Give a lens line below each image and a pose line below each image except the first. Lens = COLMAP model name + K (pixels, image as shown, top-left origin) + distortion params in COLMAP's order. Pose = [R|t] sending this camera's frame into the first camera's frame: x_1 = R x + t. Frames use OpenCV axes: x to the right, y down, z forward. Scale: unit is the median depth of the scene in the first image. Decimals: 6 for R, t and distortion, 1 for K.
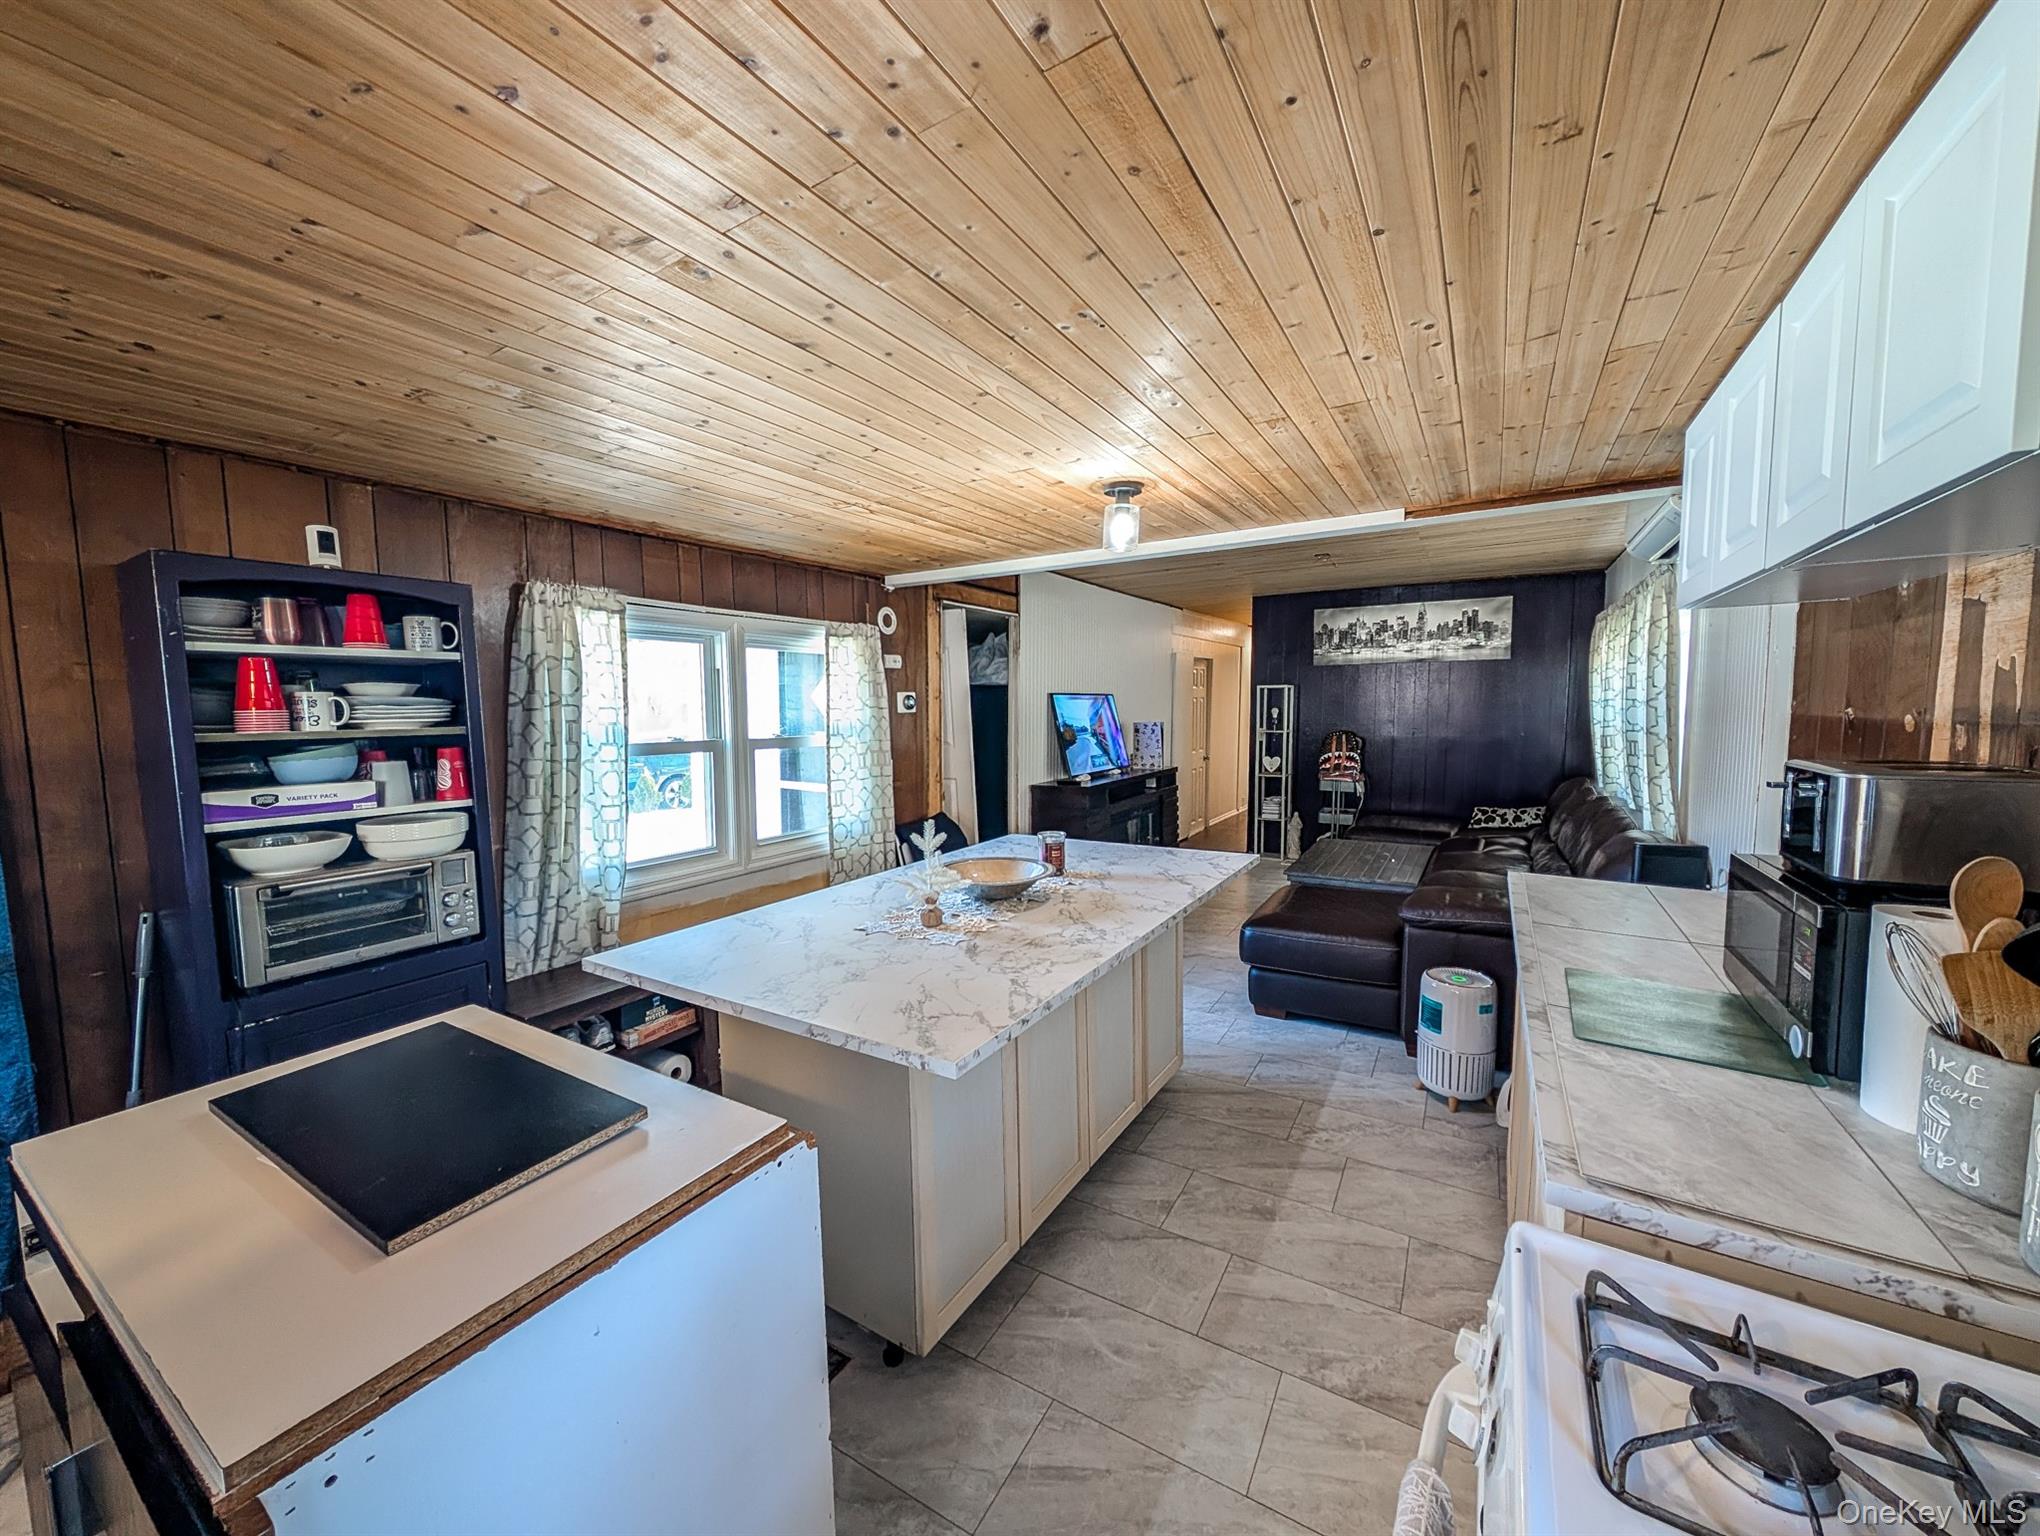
lens RADIAL K [[775.9, 0, 1021.6], [0, 775.9, 770.2], [0, 0, 1]] dist [-0.000646, -0.000059]
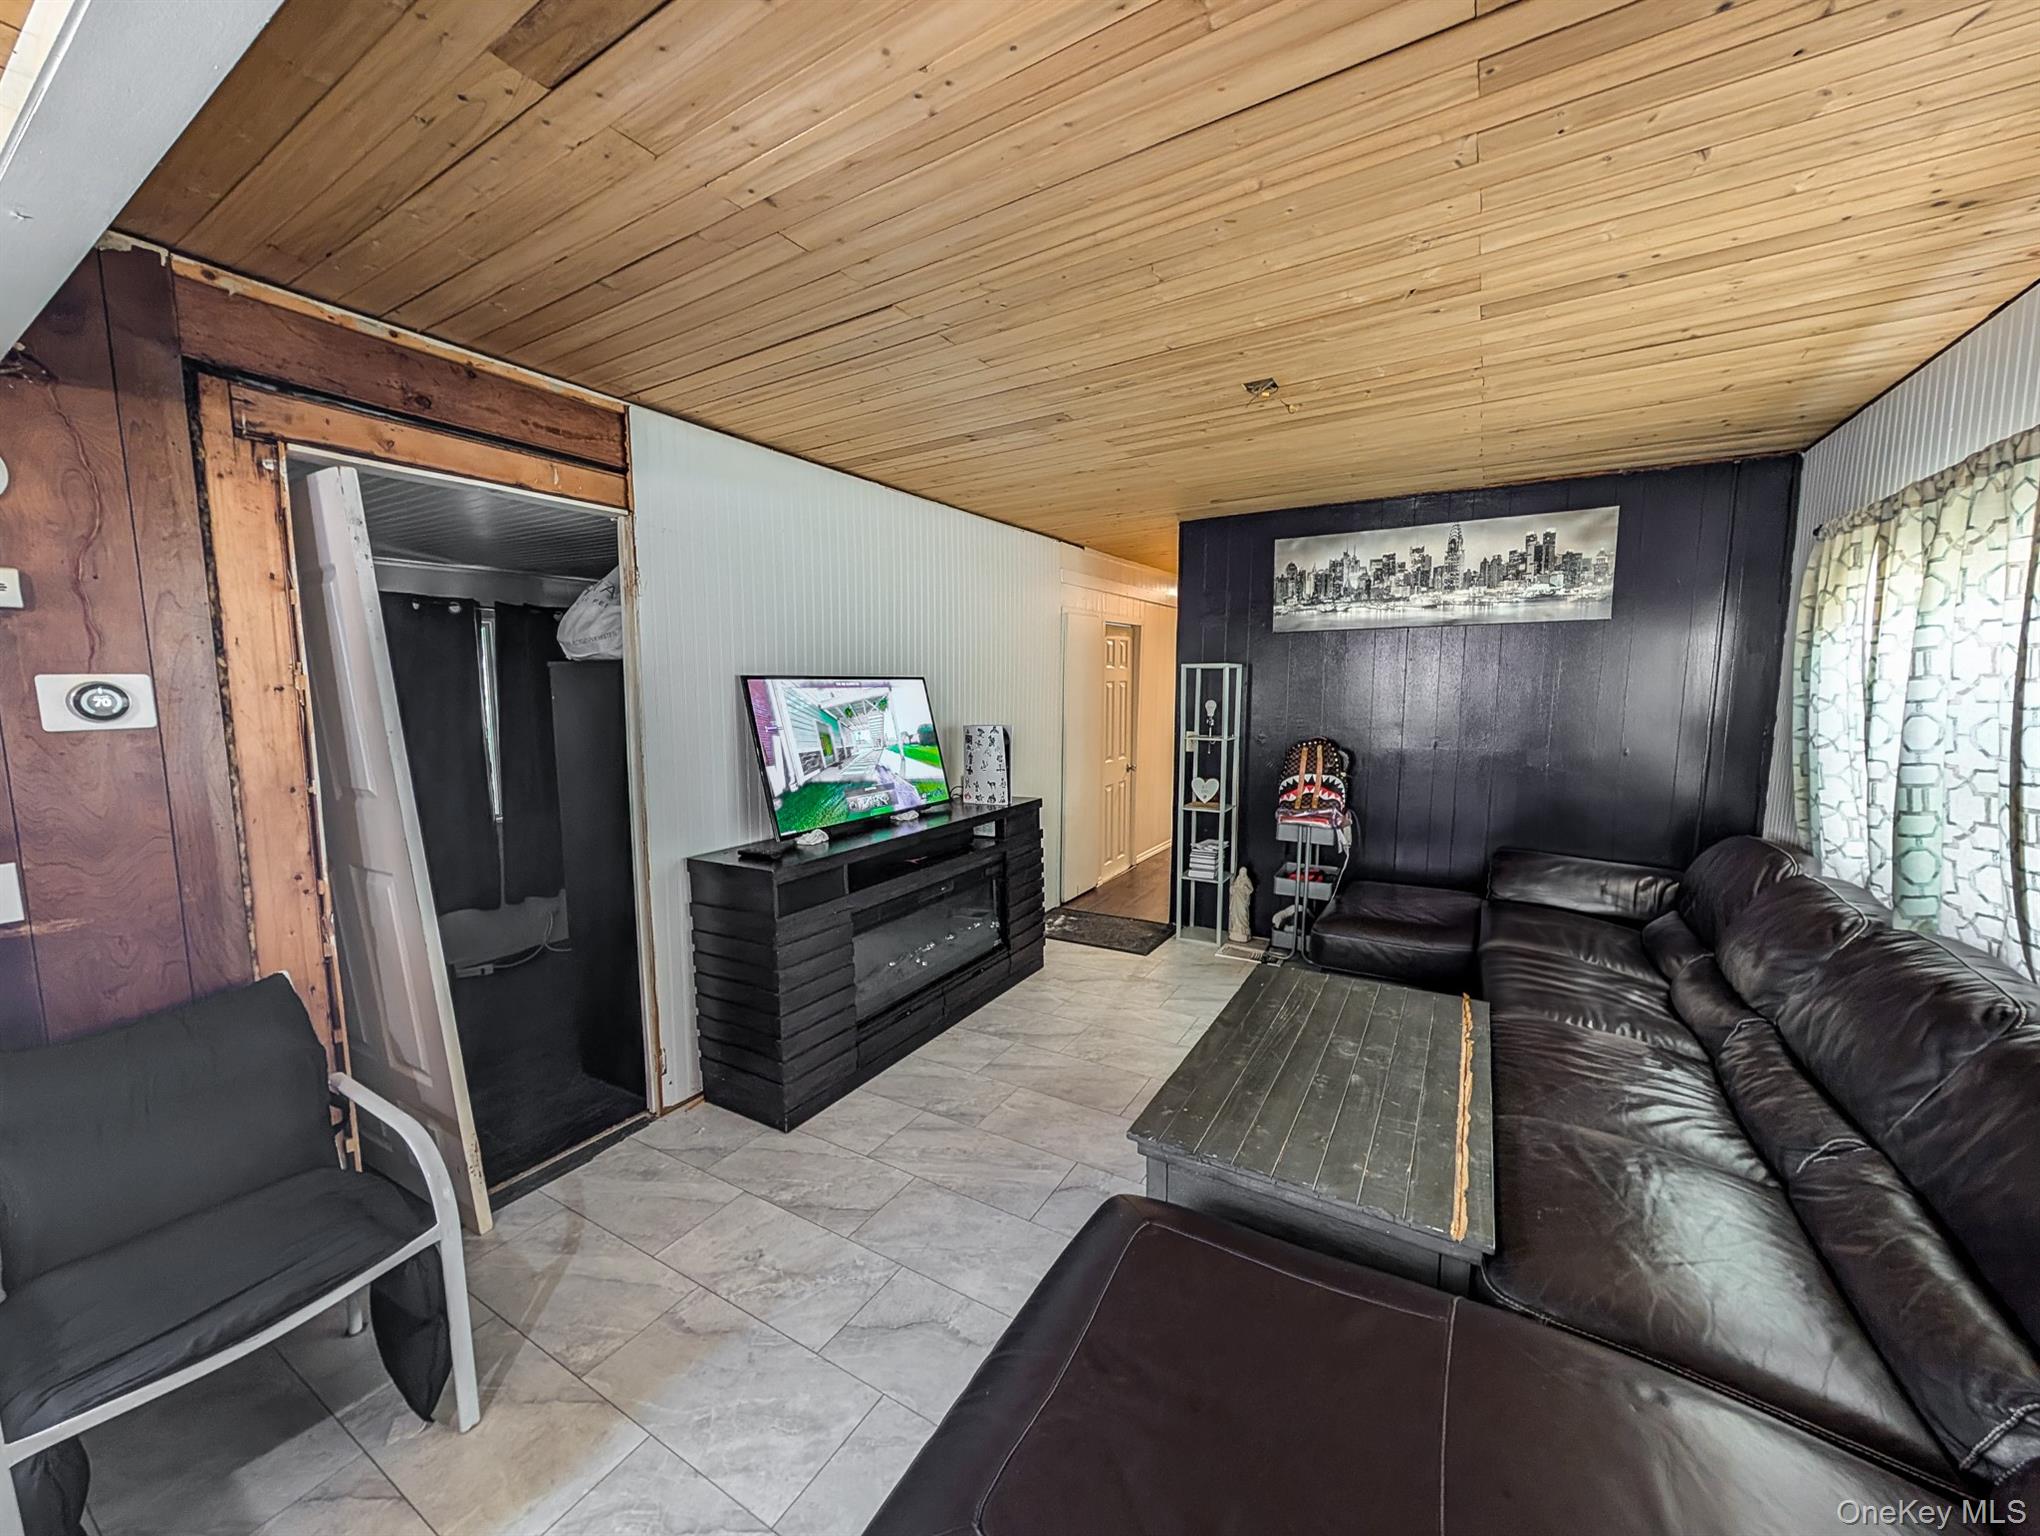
lens RADIAL K [[775.9, 0, 1015.9], [0, 775.9, 767.9], [0, 0, 1]] dist [-0.000646, -0.000059]
pose [[0.999968, 0.005278, -0.006042, 0.187403], [-0.005141, 0.999735, 0.022450, -0.042565], [0.006159, -0.022418, 0.999730, 0.404222]]
